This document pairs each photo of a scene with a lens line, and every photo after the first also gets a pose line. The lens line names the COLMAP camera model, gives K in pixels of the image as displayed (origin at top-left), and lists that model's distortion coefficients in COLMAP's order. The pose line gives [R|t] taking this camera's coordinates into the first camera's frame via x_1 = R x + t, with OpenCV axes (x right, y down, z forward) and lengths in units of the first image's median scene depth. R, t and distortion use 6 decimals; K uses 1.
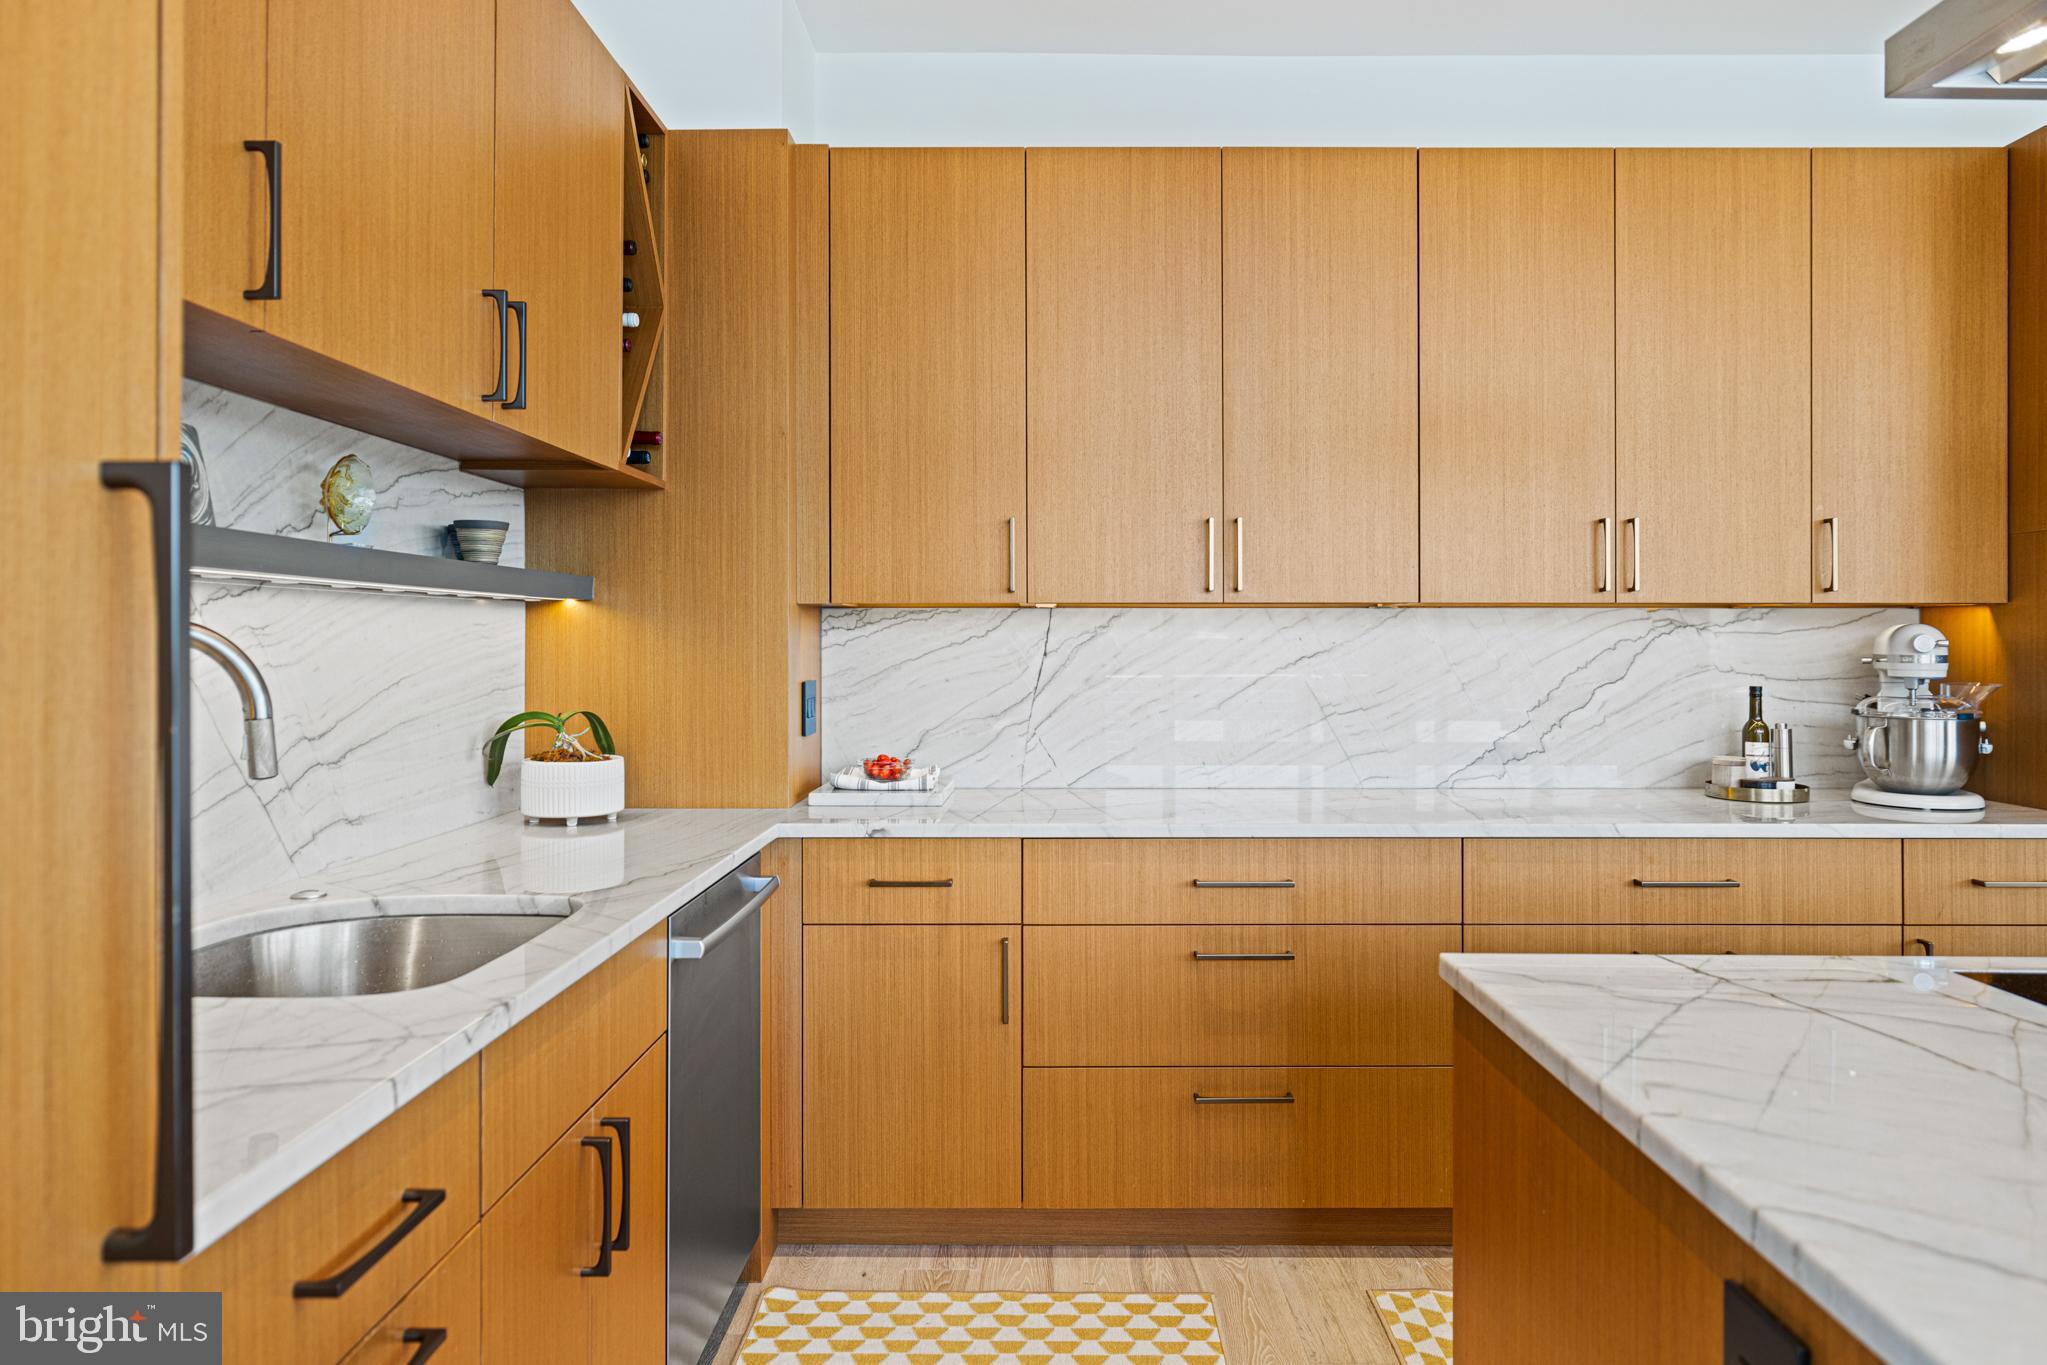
lens RADIAL K [[1241.9, 0, 1054.0], [0, 1241.9, 640.2], [0, 0, 1]] dist [-0.001011, -0.000146]
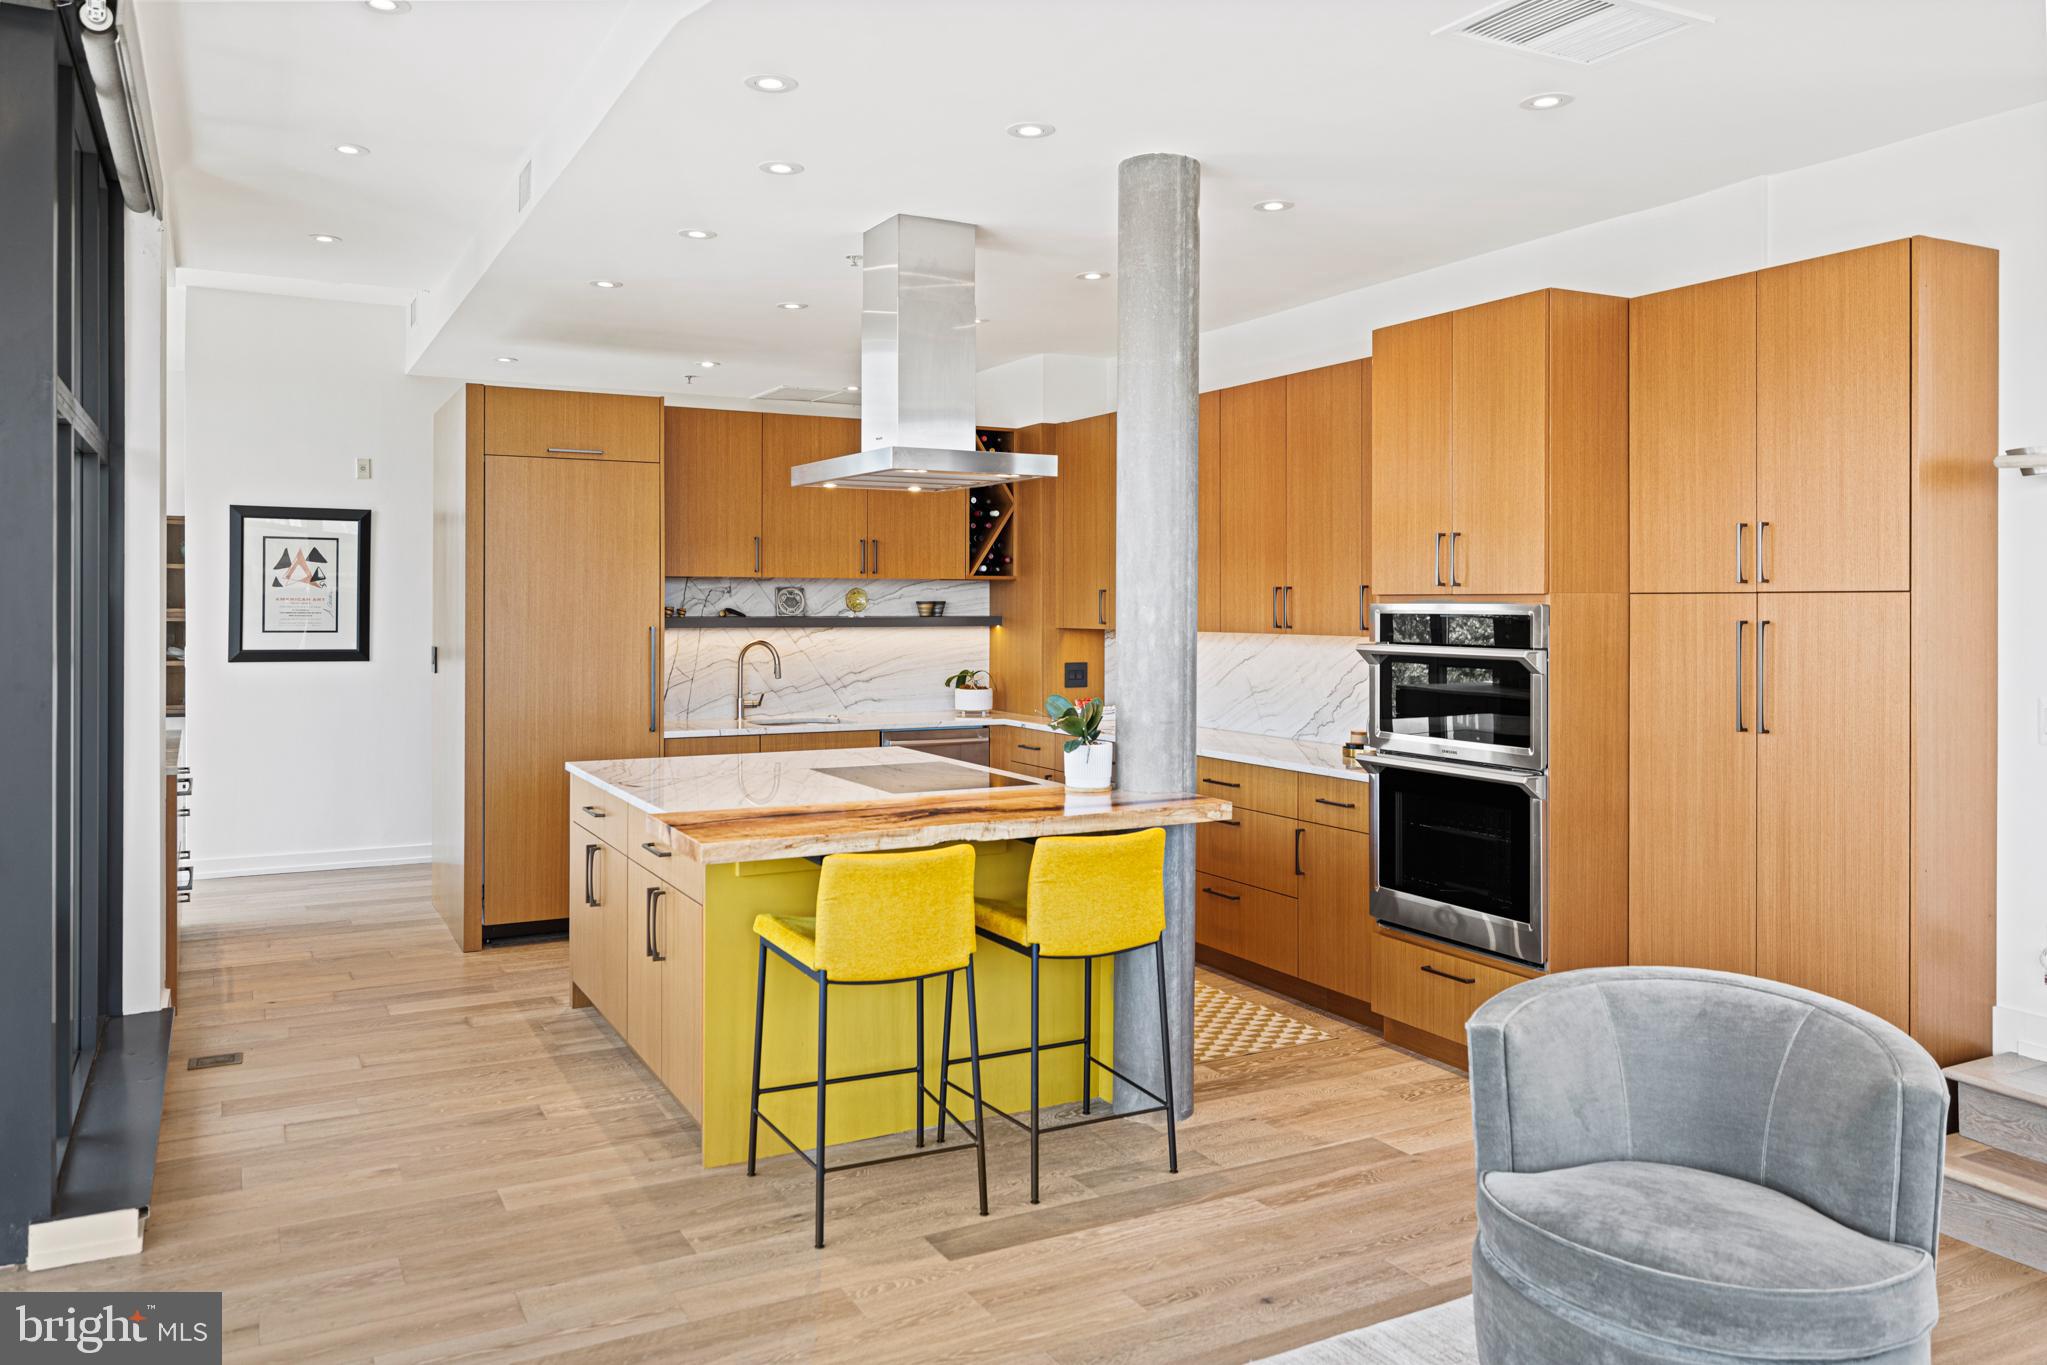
lens RADIAL K [[1462.0, 0, 1017.0], [0, 1462.0, 598.6], [0, 0, 1]] dist [0.000835, 0.000765]
pose [[0.464957, -0.002900, -0.885328, 2.507194], [-0.001216, 0.999992, -0.003914, -0.085665], [0.885332, 0.002896, 0.464950, -0.355791]]
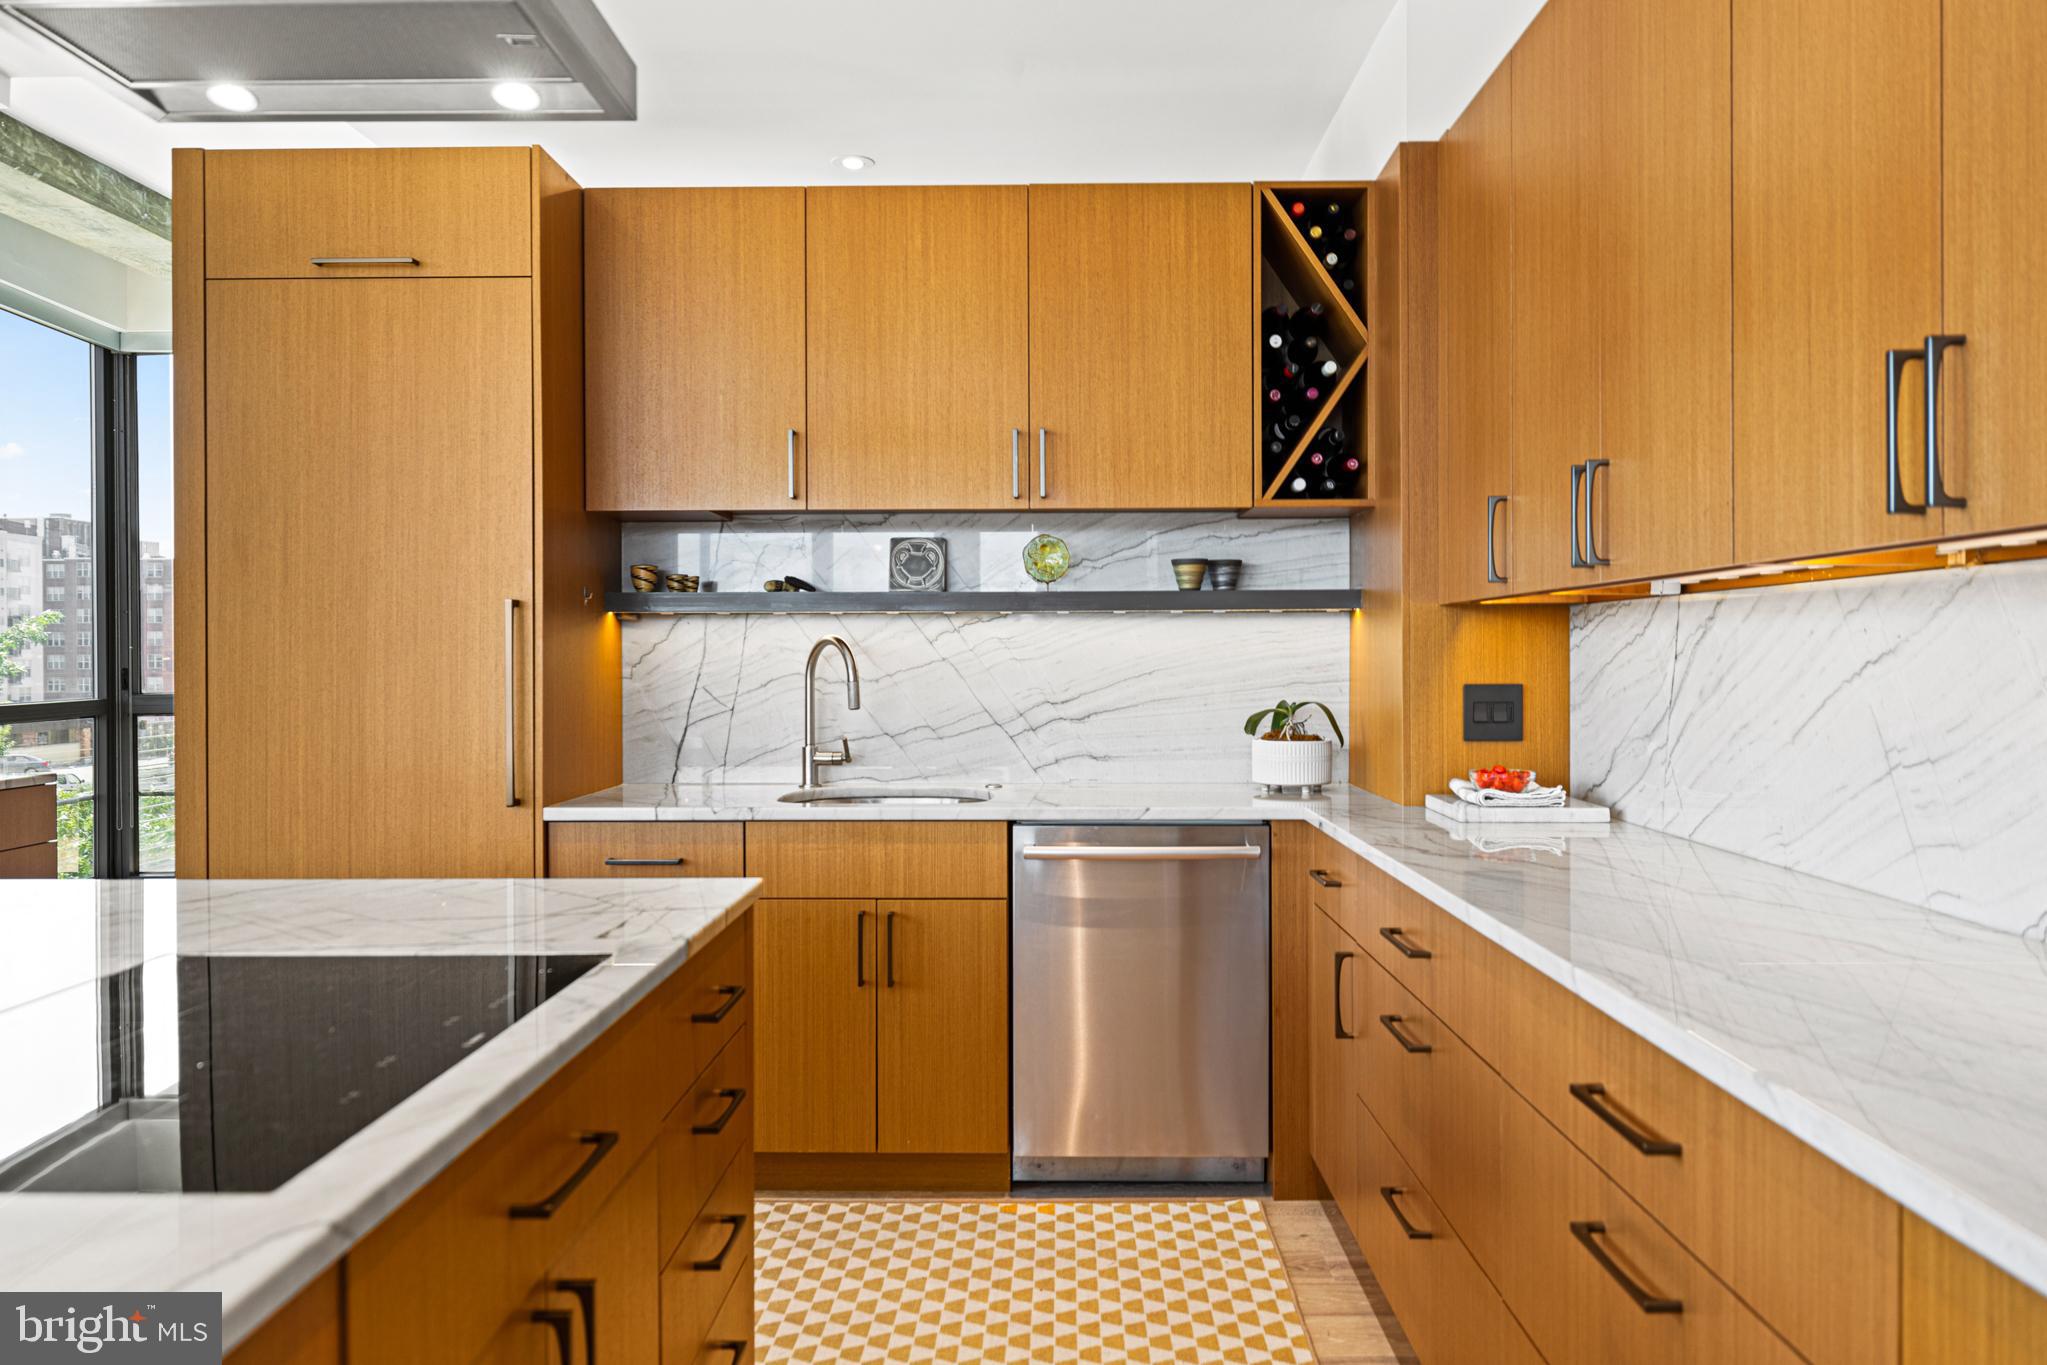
lens RADIAL K [[1469.2, 0, 1031.7], [0, 1469.2, 660.2], [0, 0, 1]] dist [-0.007225, -0.000349]
pose [[-0.015195, 0.003583, -0.999878, 1.154991], [0.004564, 0.999983, 0.003514, 0.010965], [0.999874, -0.004510, -0.015211, 0.817959]]
